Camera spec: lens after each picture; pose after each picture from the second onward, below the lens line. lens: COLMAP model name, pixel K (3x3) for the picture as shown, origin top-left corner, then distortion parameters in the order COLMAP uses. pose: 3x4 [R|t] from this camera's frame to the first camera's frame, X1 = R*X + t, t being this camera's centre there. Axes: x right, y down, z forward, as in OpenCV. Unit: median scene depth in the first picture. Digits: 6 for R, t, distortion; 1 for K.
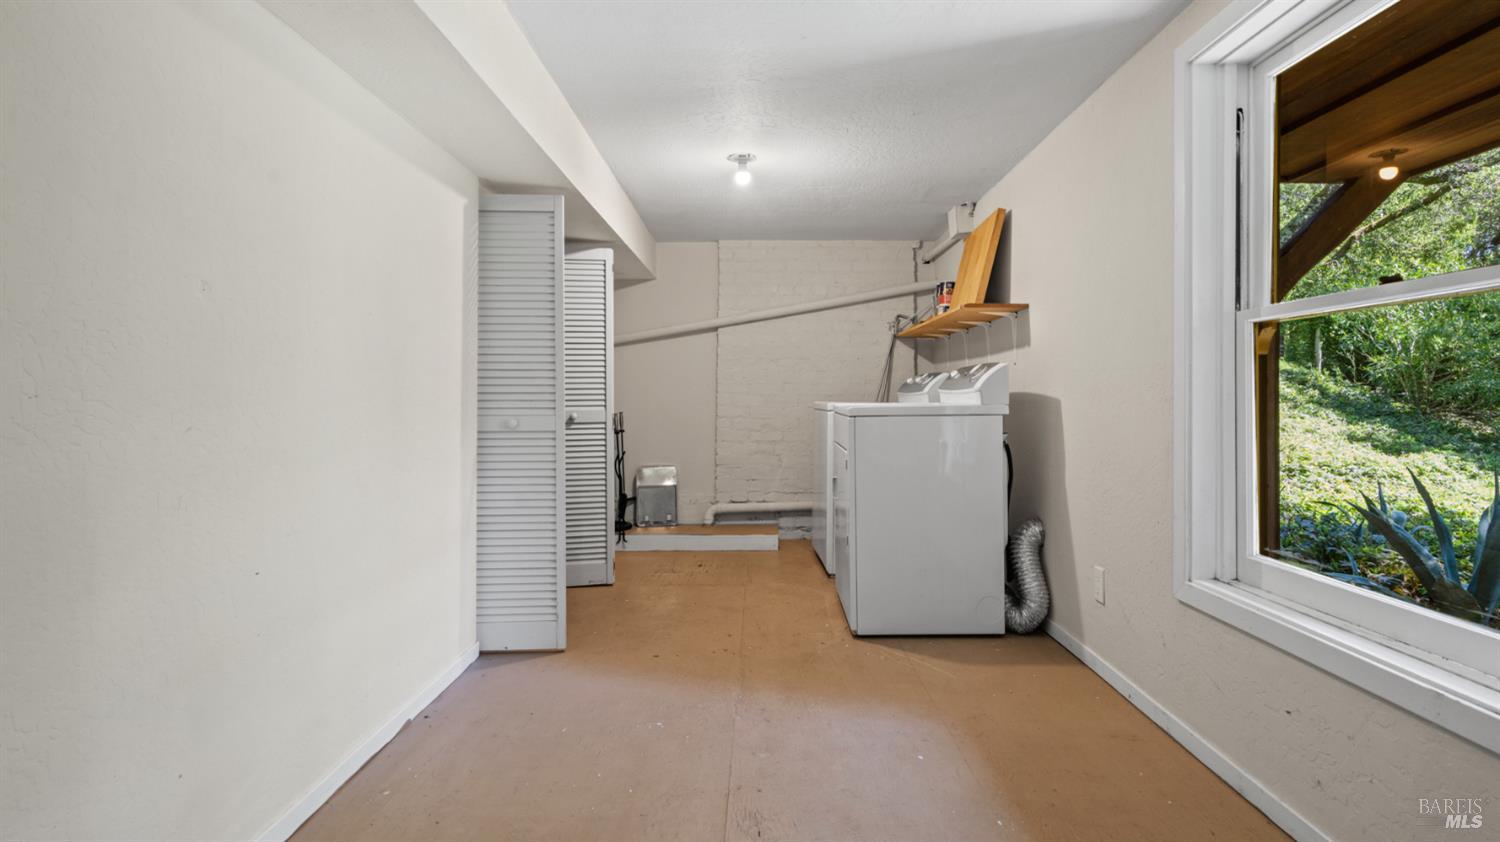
lens RADIAL K [[801.5, 0, 750.5], [0, 801.5, 411.5], [0, 0, 1]] dist [-0.001012, -0.000161]
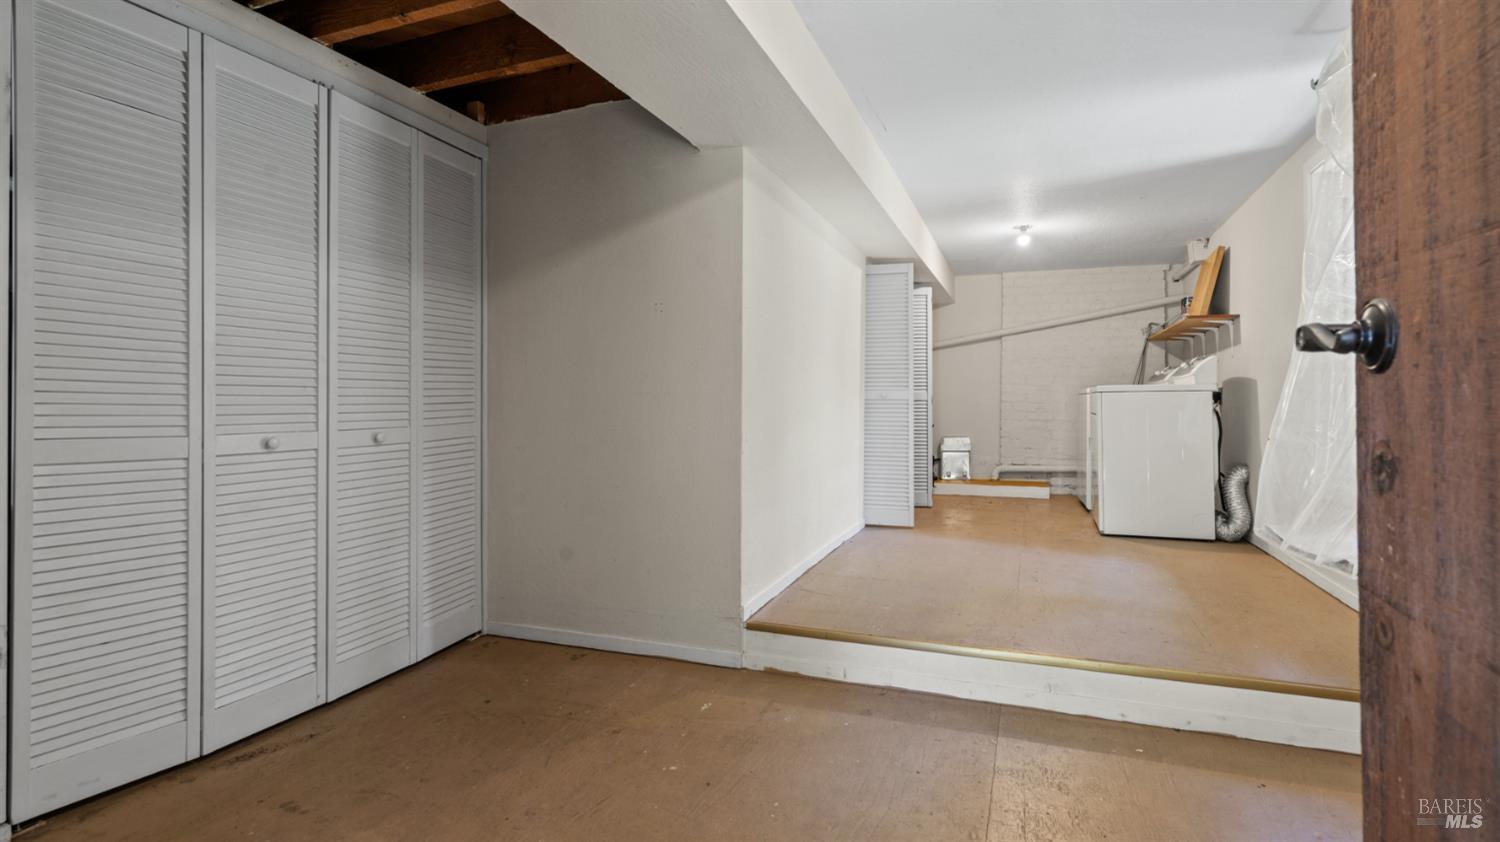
lens RADIAL K [[748.8, 0, 746.3], [0, 748.8, 395.1], [0, 0, 1]] dist [0.005151, 0.000014]
pose [[0.938081, 0.000844, -0.346415, -0.008733], [-0.010370, 0.999617, -0.025645, 0.040731], [0.346261, 0.027649, 0.937731, -0.429015]]
